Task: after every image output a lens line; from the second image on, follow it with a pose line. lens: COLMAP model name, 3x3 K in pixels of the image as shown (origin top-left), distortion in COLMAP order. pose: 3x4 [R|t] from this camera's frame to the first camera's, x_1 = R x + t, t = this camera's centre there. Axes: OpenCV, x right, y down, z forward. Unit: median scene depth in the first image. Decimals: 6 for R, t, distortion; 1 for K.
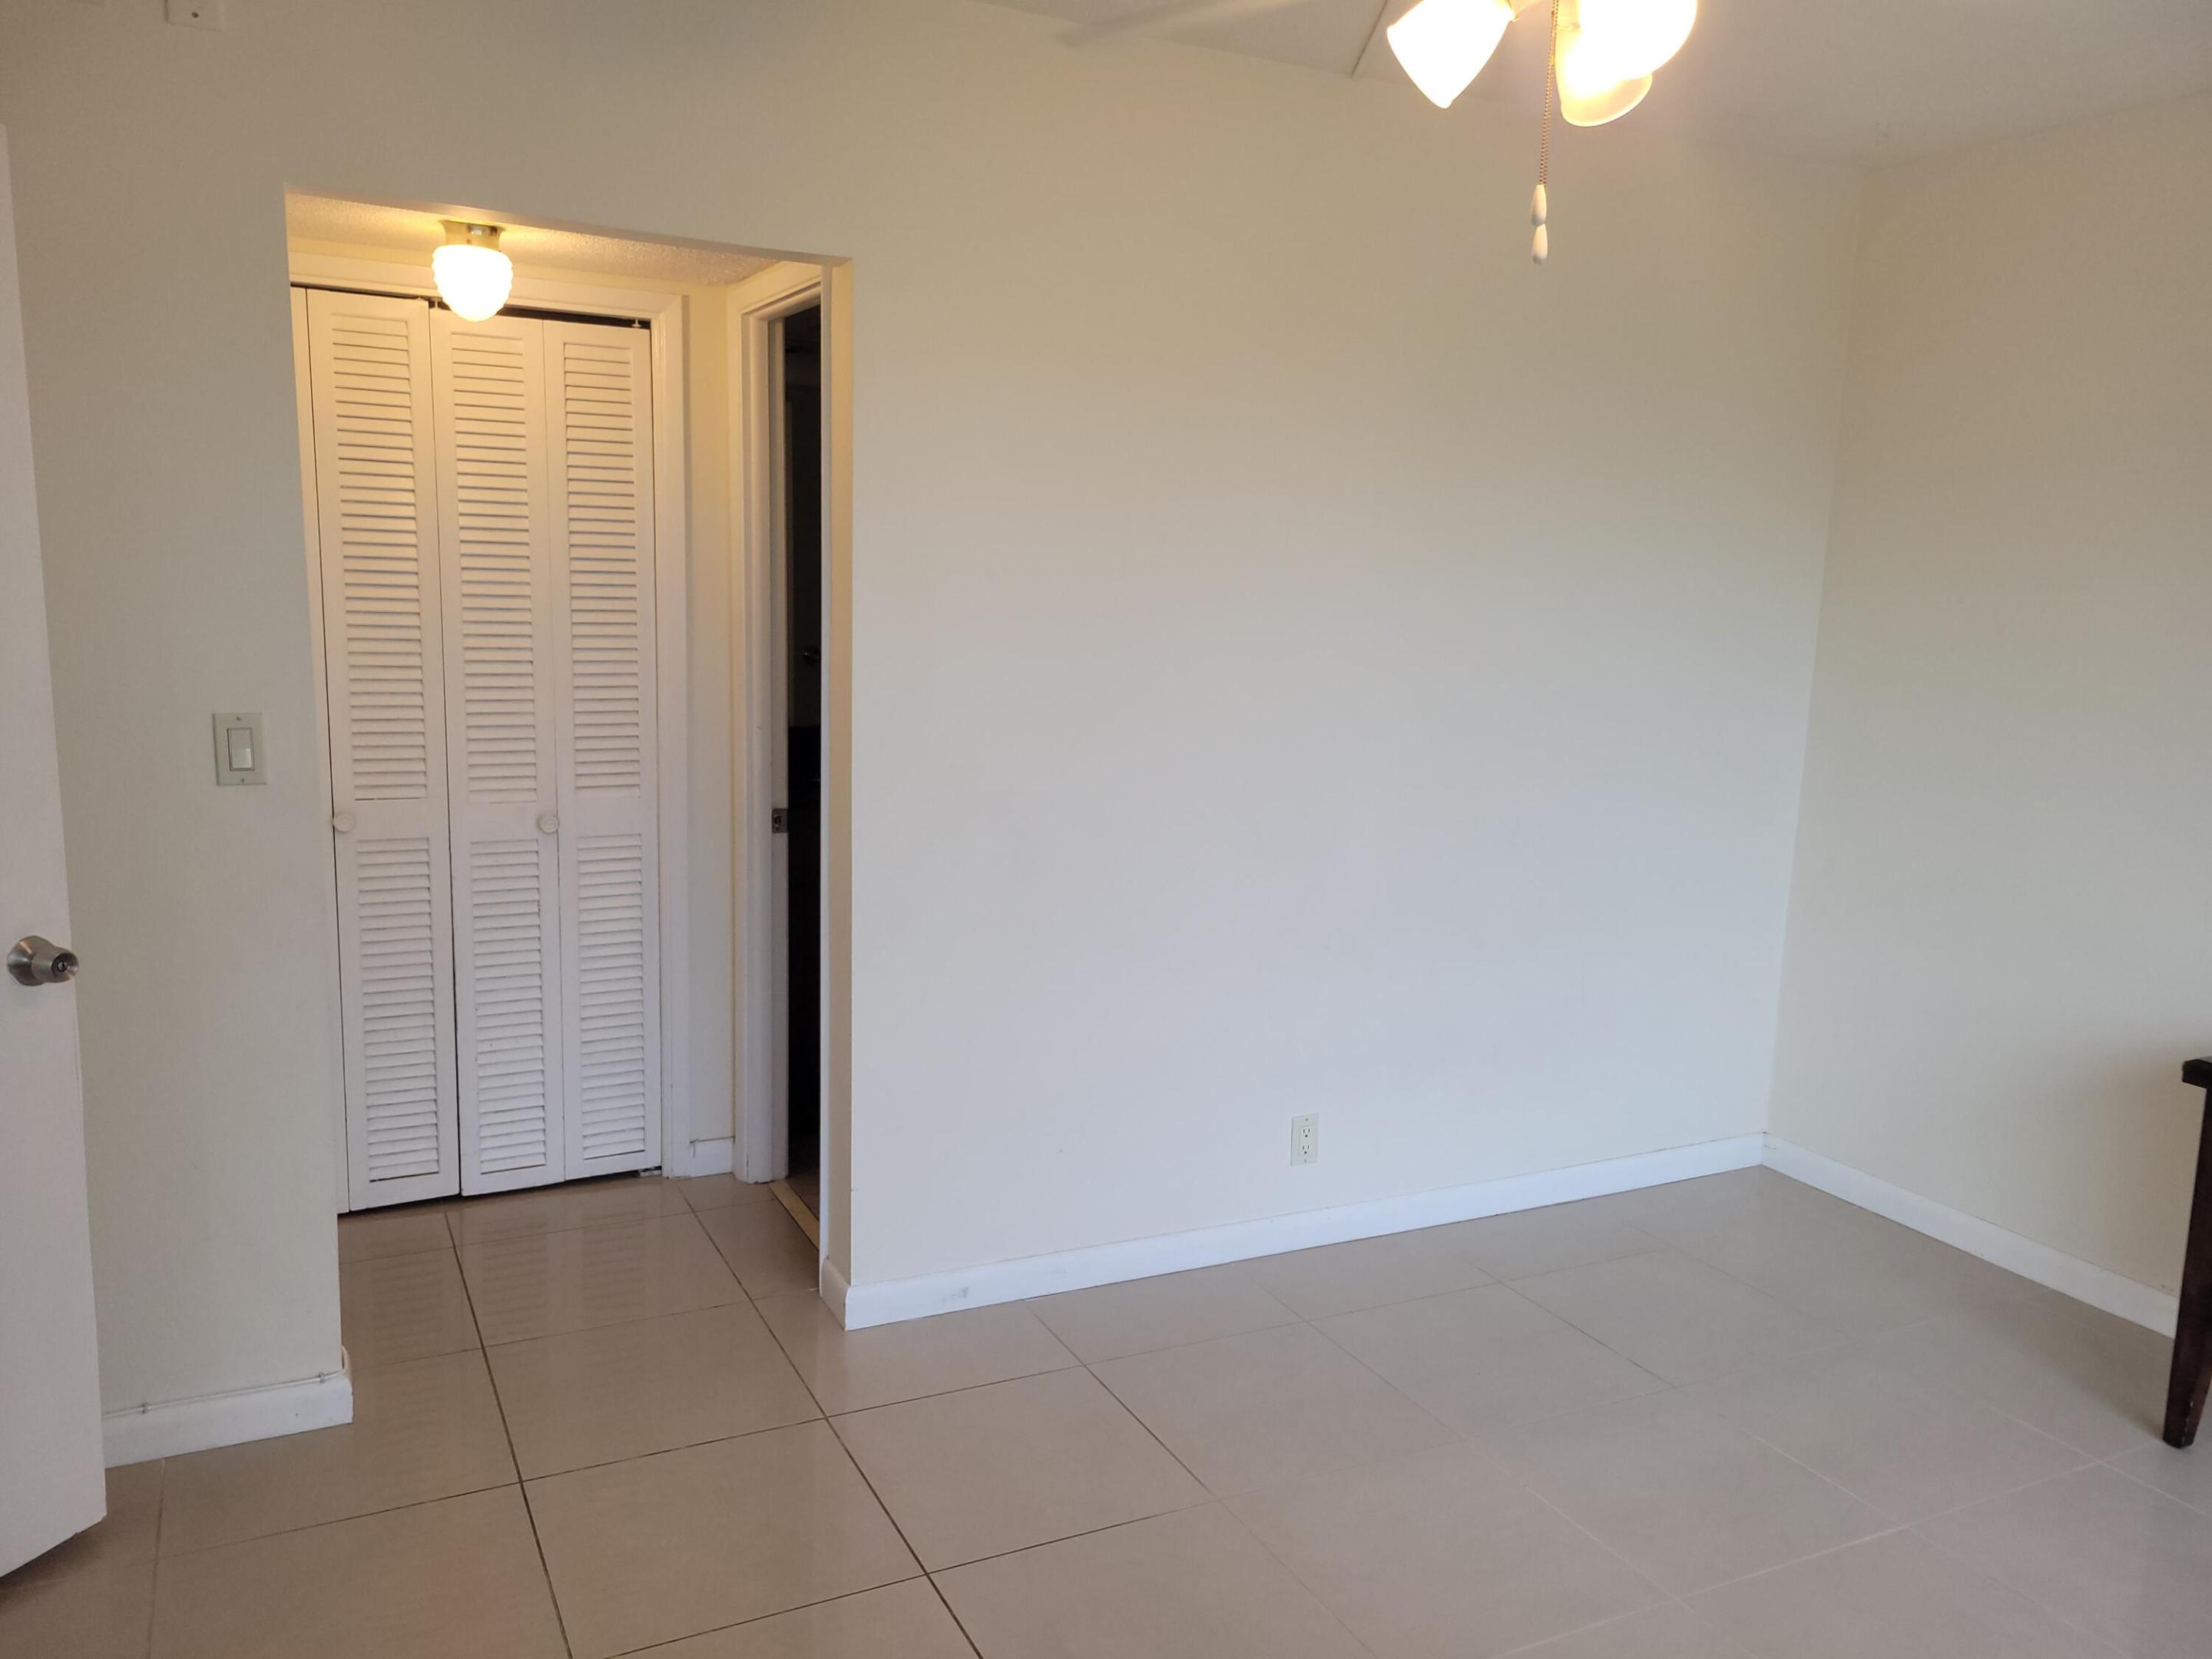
lens RADIAL K [[1652.8, 0, 1103.1], [0, 1652.8, 830.3], [0, 0, 1]] dist [0.040453, -0.040861]
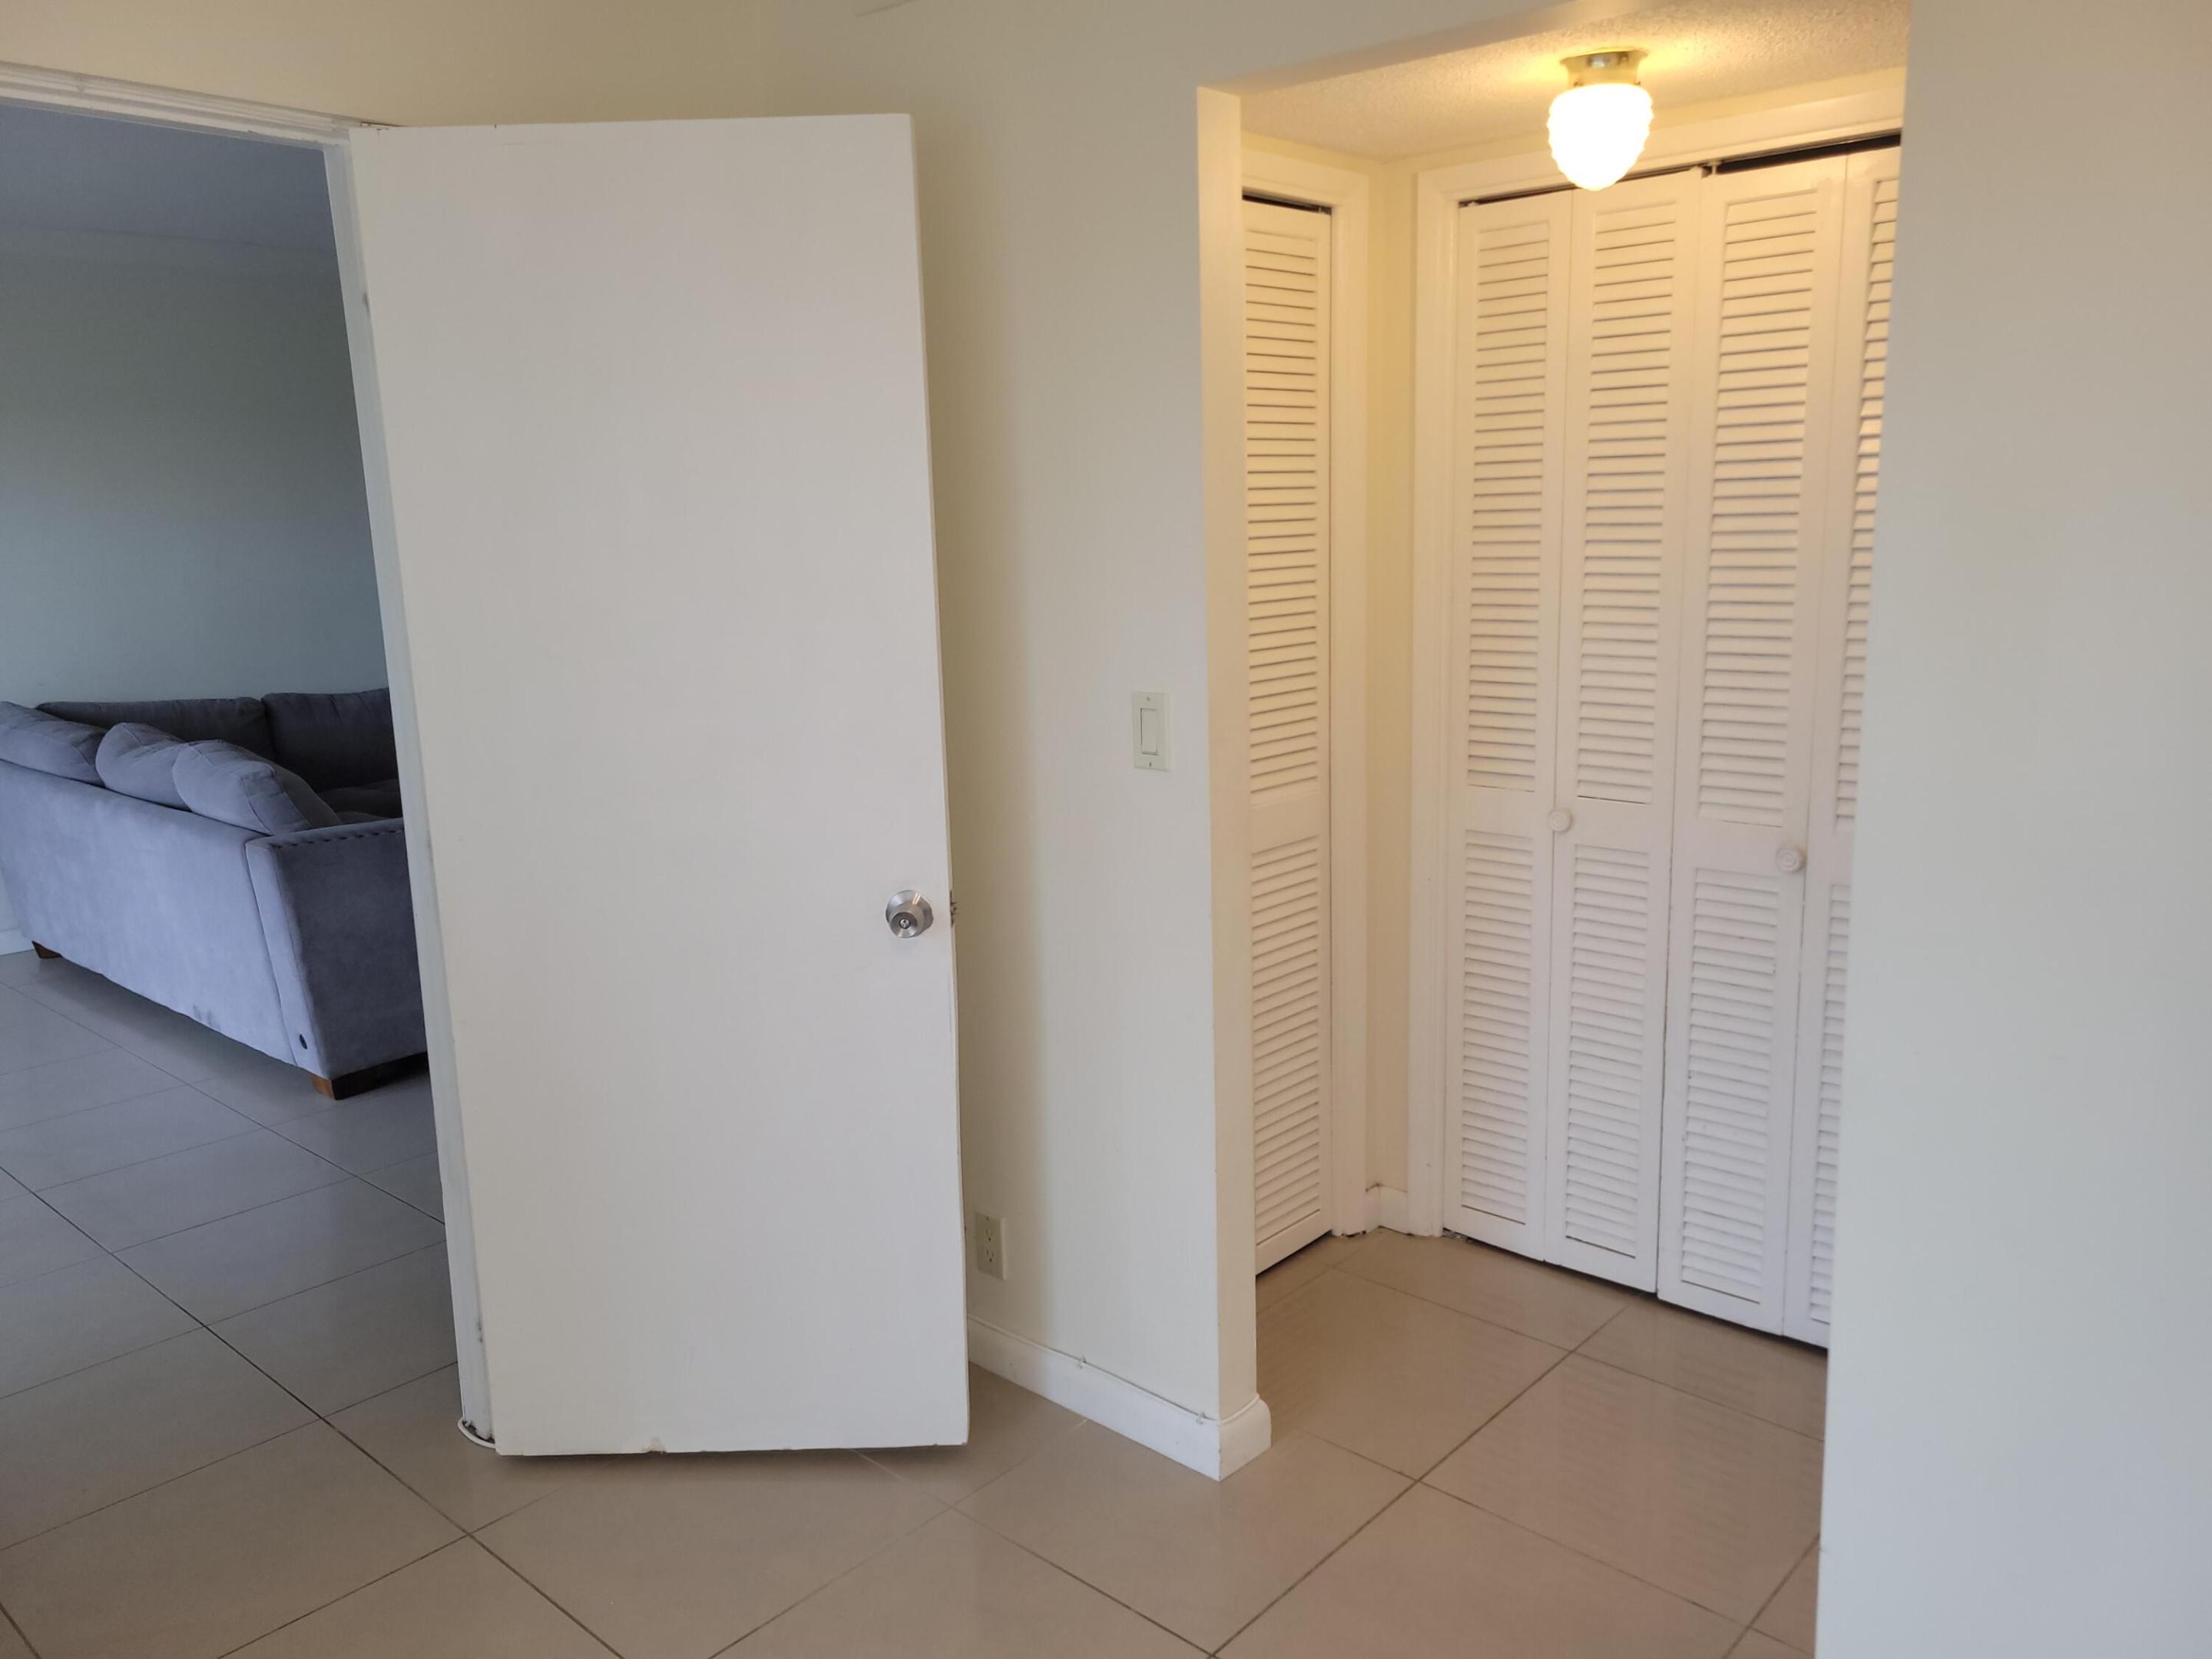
lens RADIAL K [[1652.8, 0, 1105.8], [0, 1652.8, 830.3], [0, 0, 1]] dist [0.040453, -0.040861]
pose [[0.362069, 0.139119, -0.921711, 0.277401], [-0.107311, 0.988447, 0.107038, -0.074722], [0.925954, 0.060155, 0.372815, 0.524893]]
